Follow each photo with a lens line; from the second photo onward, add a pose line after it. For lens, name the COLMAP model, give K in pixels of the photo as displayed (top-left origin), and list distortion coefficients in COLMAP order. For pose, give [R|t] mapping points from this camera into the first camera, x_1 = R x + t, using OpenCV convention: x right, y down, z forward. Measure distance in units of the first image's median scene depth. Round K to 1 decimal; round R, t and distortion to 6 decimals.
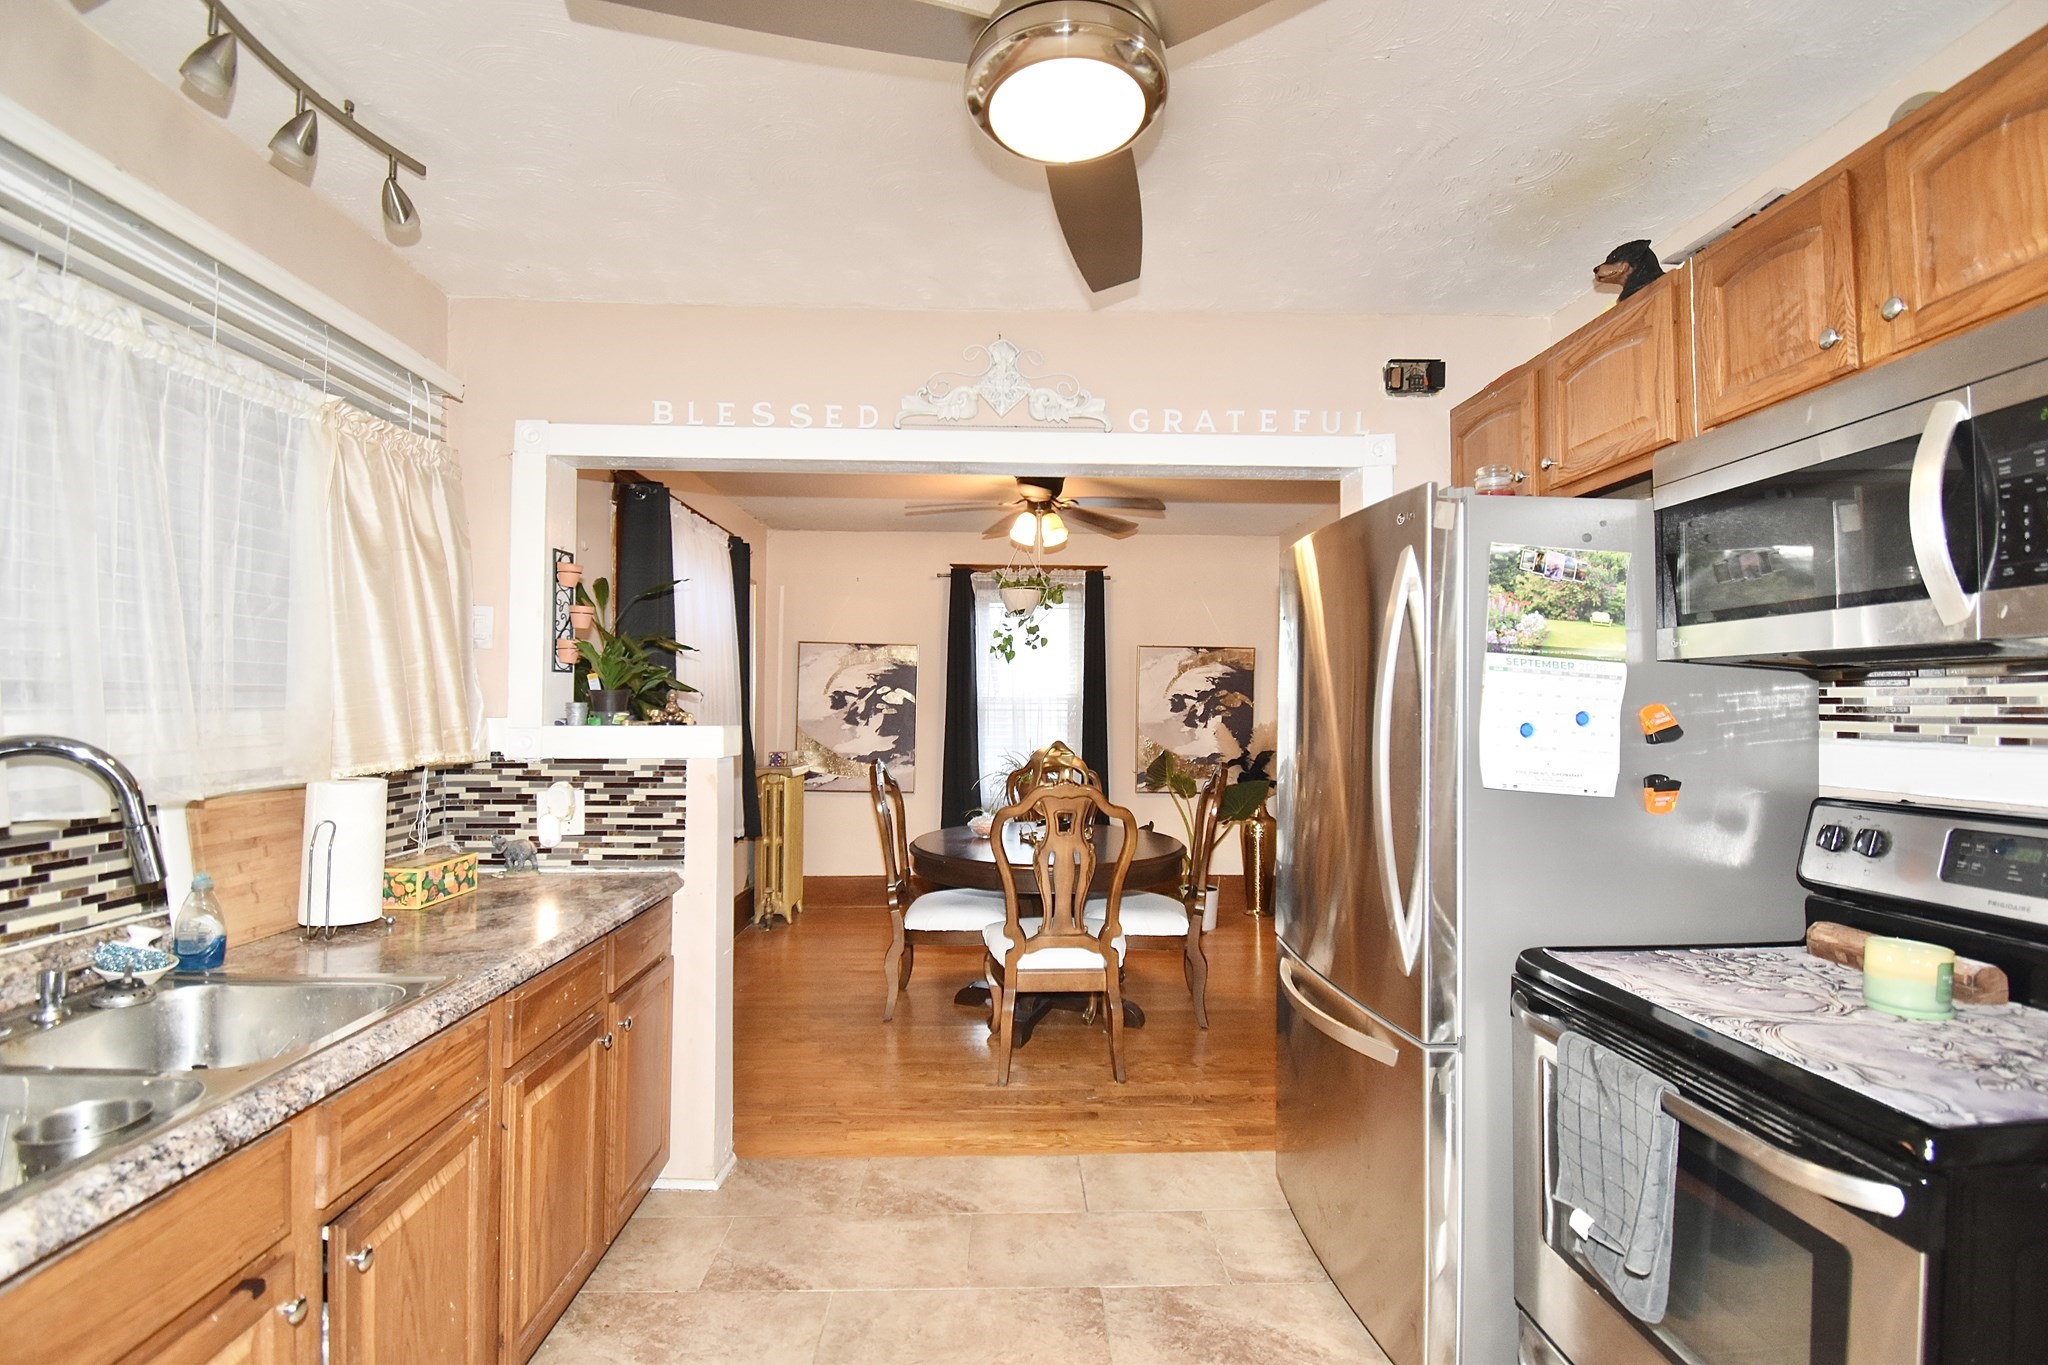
lens RADIAL K [[901.0, 0, 1027.4], [0, 901.0, 676.9], [0, 0, 1]] dist [0.007034, -0.018510]
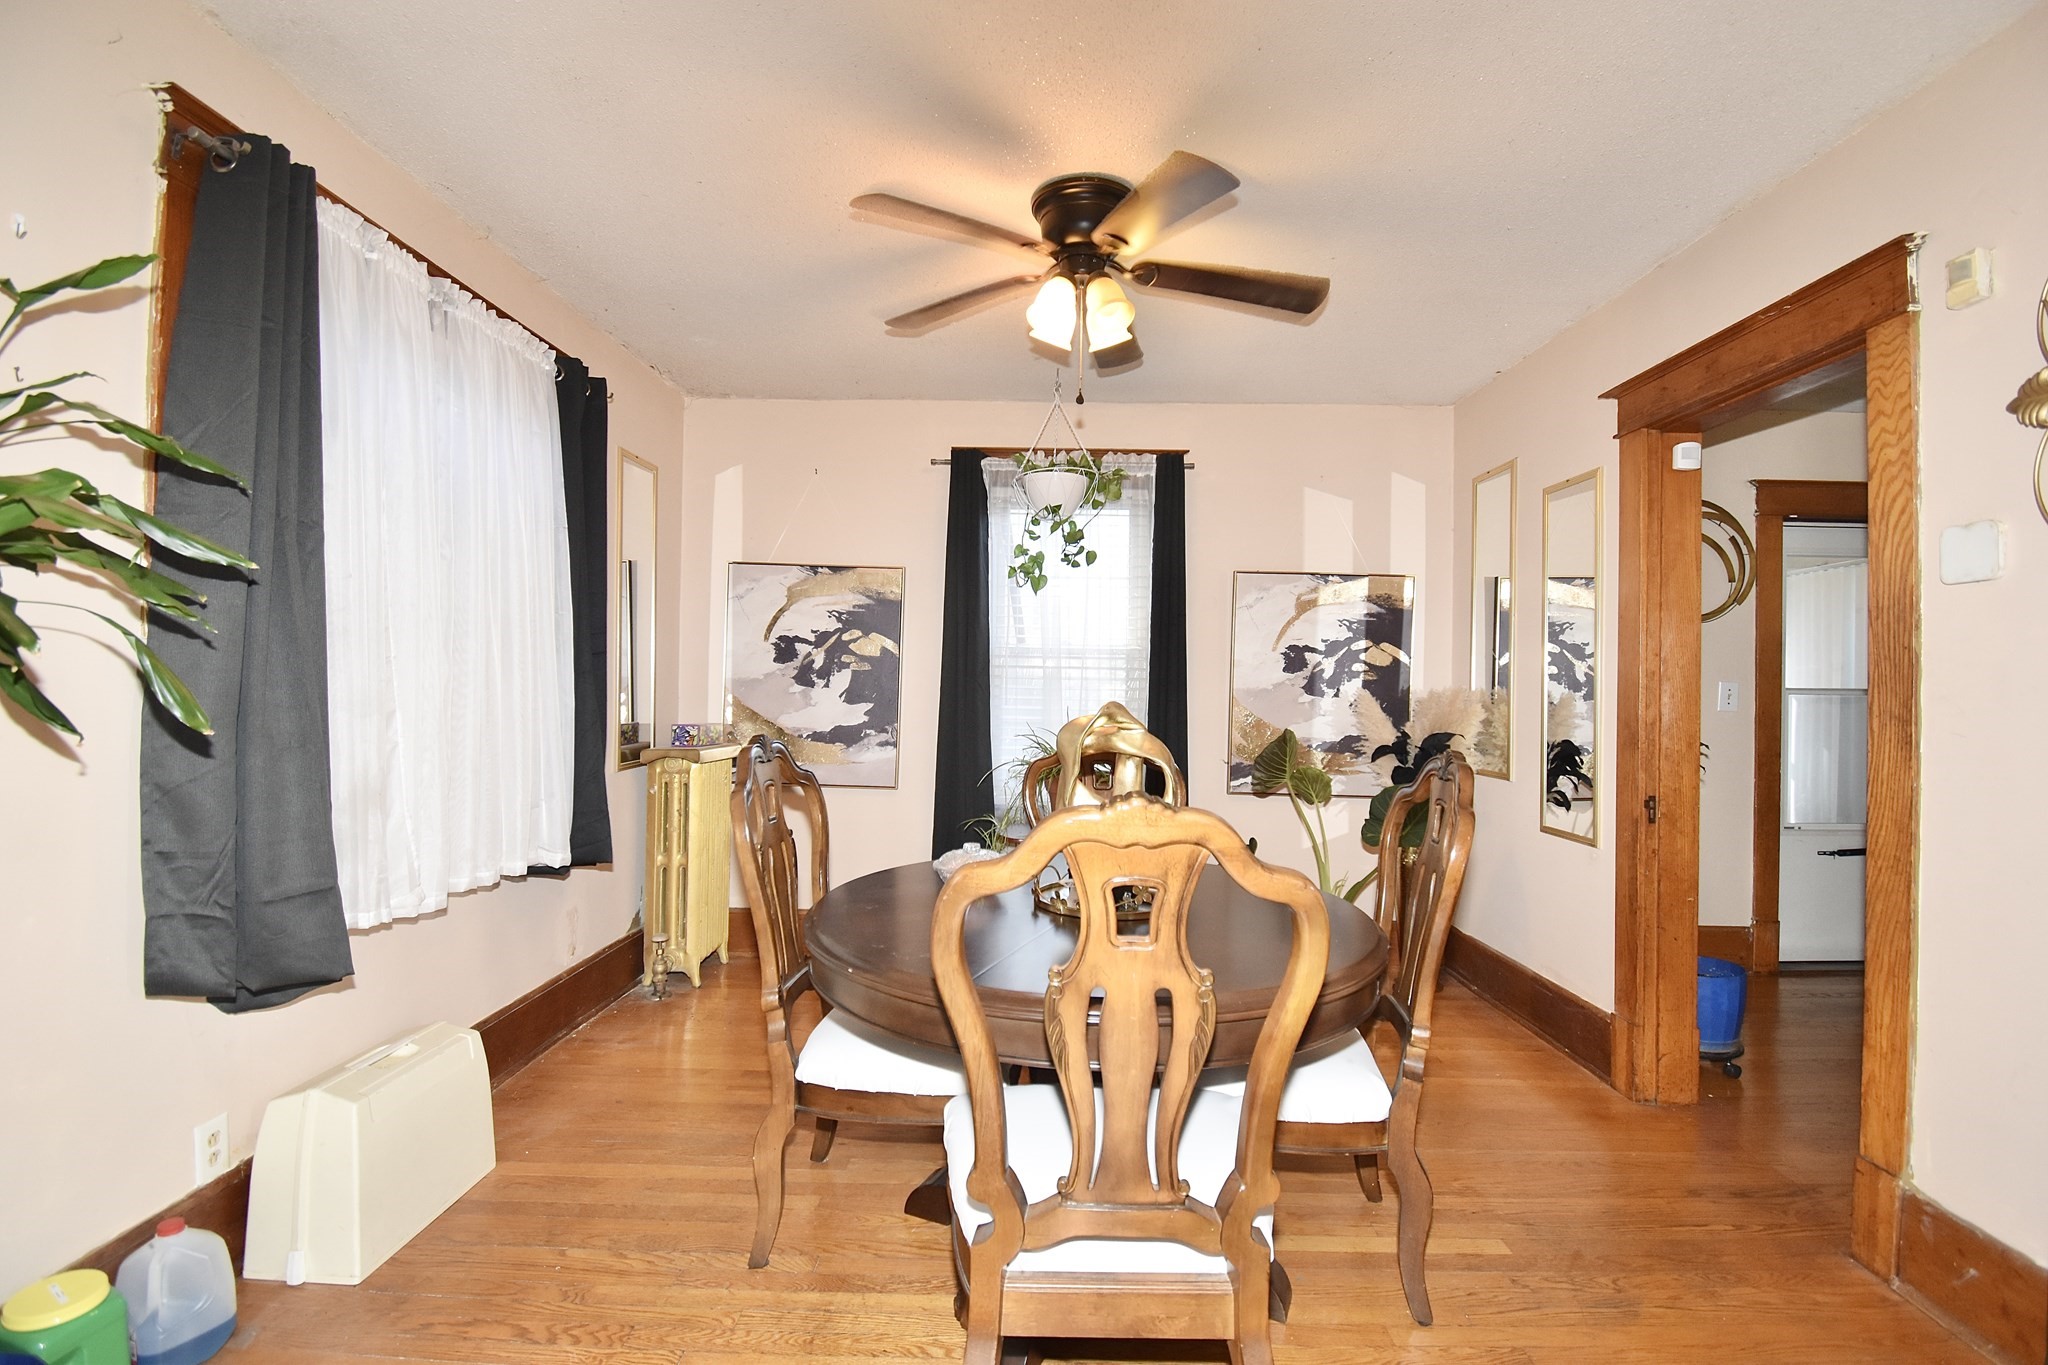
lens RADIAL K [[901.0, 0, 1040.2], [0, 901.0, 677.7], [0, 0, 1]] dist [0.007034, -0.018510]
pose [[0.999058, 0.010544, -0.042092, 0.010234], [-0.009713, 0.999755, 0.019893, 0.034197], [0.042292, -0.019466, 0.998916, 0.361151]]
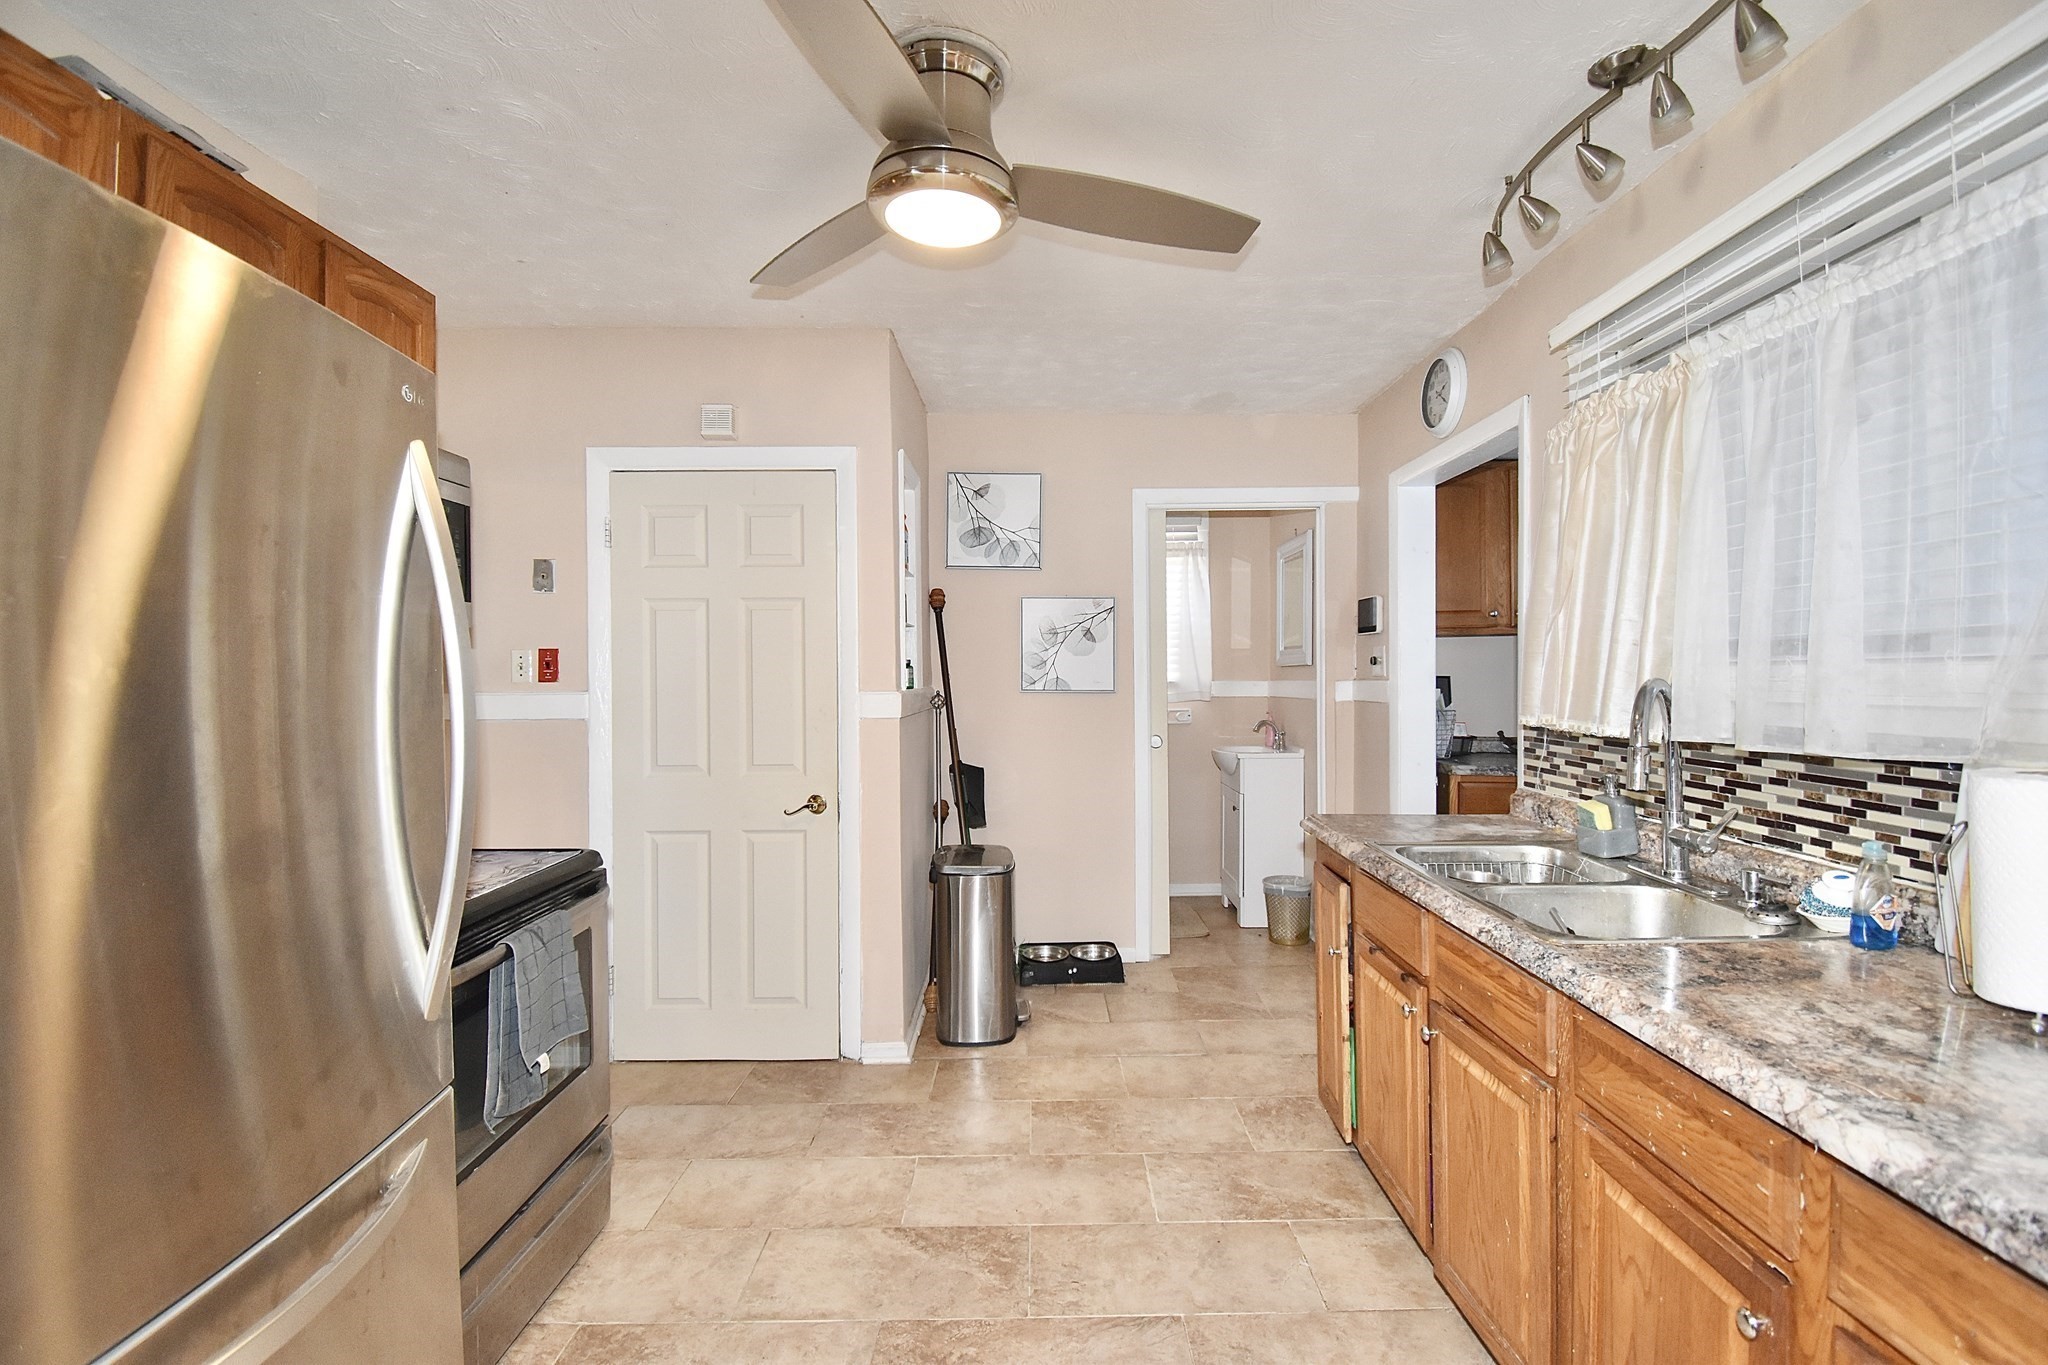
lens RADIAL K [[901.0, 0, 1030.2], [0, 901.0, 678.2], [0, 0, 1]] dist [0.007034, -0.018510]
pose [[-0.998811, 0.003692, 0.048606, -0.033855], [0.002522, 0.999706, -0.024100, 0.020864], [-0.048681, -0.023949, -0.998527, 0.541460]]
